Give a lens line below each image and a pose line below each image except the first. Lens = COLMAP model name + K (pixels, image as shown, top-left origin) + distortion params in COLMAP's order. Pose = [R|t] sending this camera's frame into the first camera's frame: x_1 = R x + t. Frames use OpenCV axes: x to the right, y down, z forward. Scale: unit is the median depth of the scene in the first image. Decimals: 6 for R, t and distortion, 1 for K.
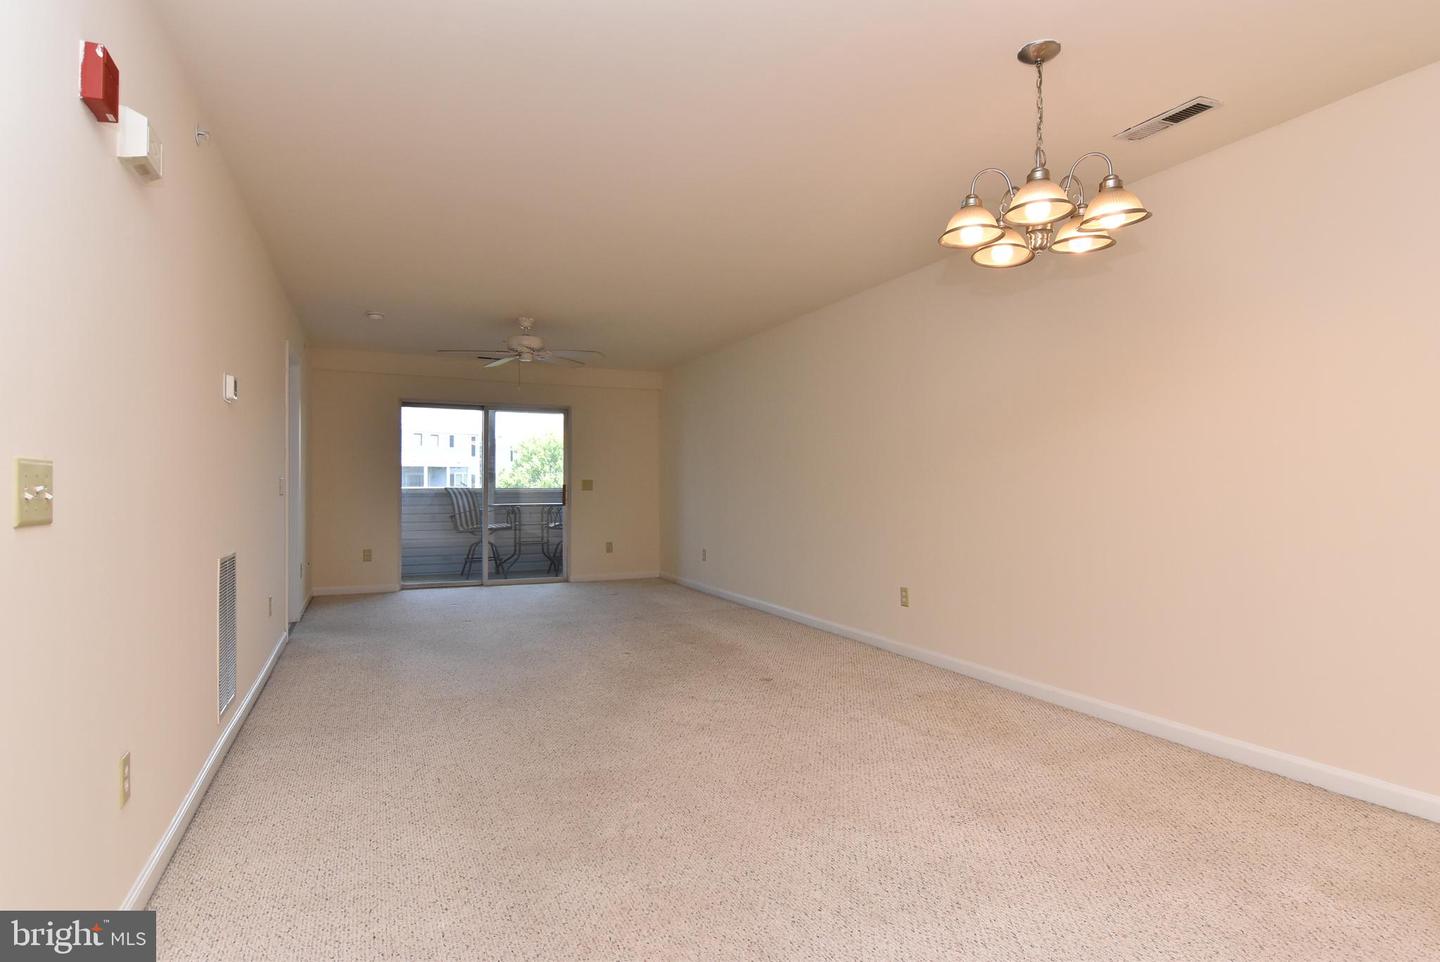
lens RADIAL K [[768.9, 0, 724.4], [0, 768.9, 477.4], [0, 0, 1]] dist [0.015137, -0.025936]
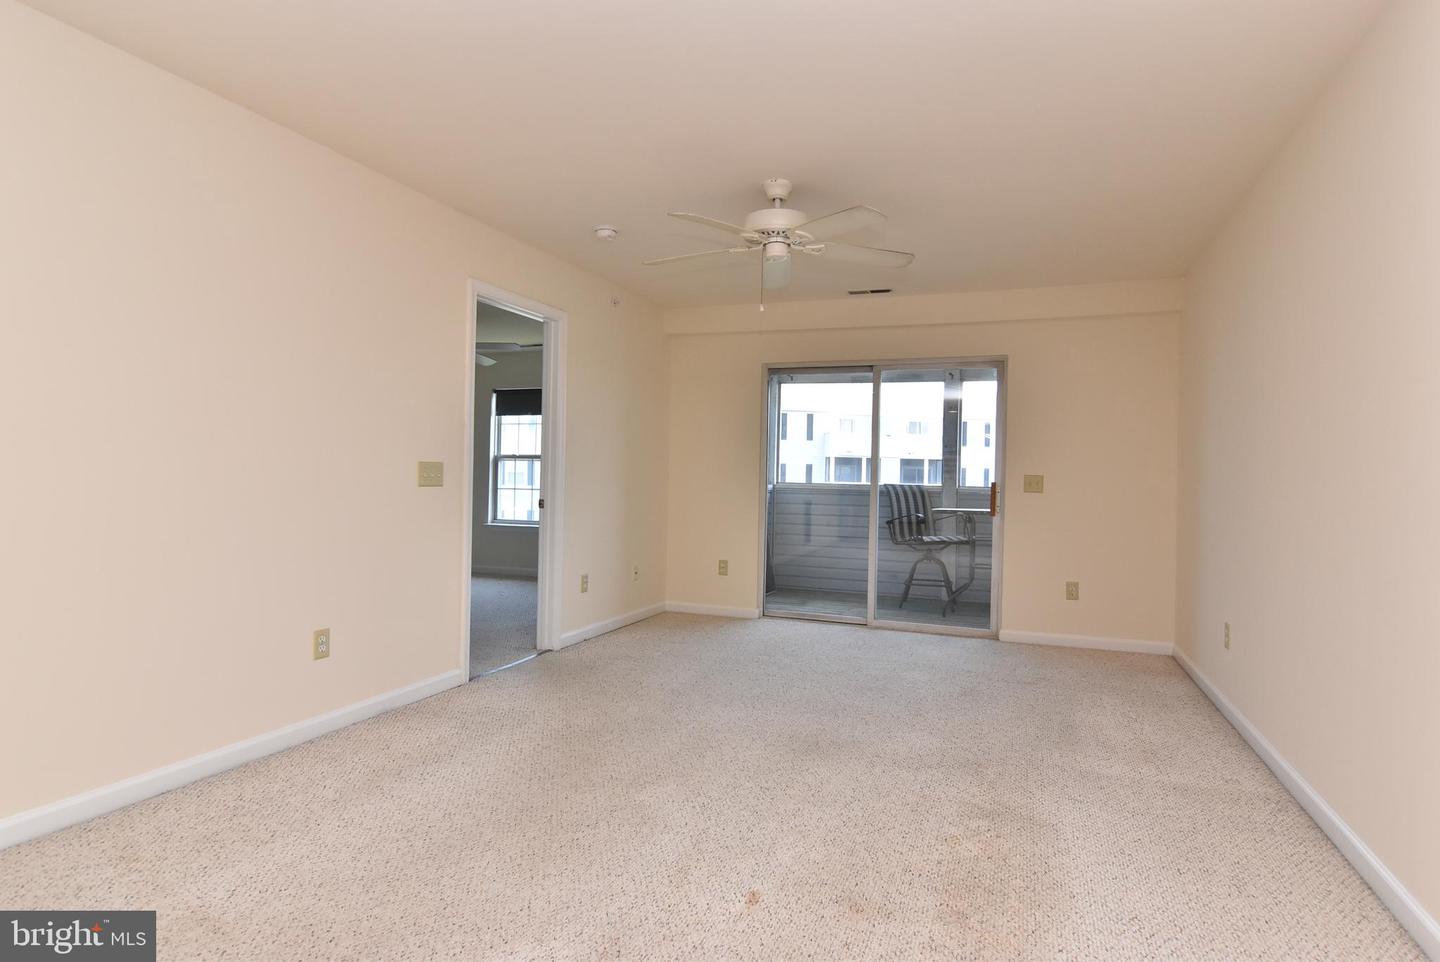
lens RADIAL K [[768.9, 0, 724.4], [0, 768.9, 477.4], [0, 0, 1]] dist [0.015137, -0.025936]
pose [[0.702567, 0.014915, -0.711461, 0.082130], [-0.012684, 0.999884, 0.008437, 0.002982], [0.711504, 0.003096, 0.702675, 0.406275]]
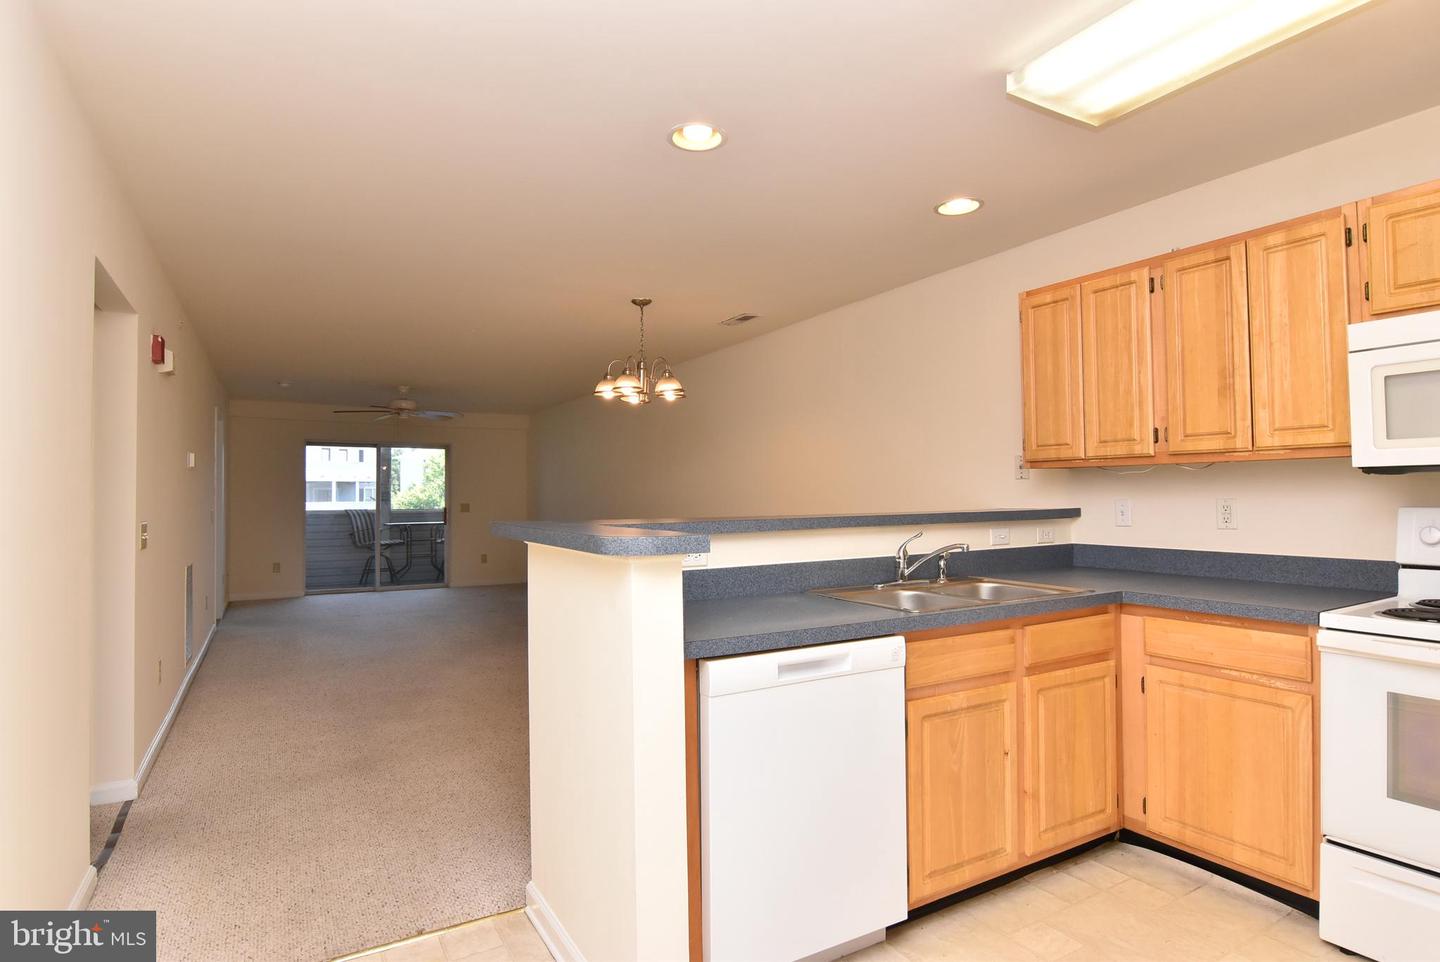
lens RADIAL K [[768.9, 0, 724.4], [0, 768.9, 477.4], [0, 0, 1]] dist [0.015137, -0.025936]
pose [[0.995243, -0.003689, 0.097351, 0.114078], [0.005084, 0.999888, -0.014084, -0.019276], [-0.097288, 0.014512, 0.995150, -0.261155]]
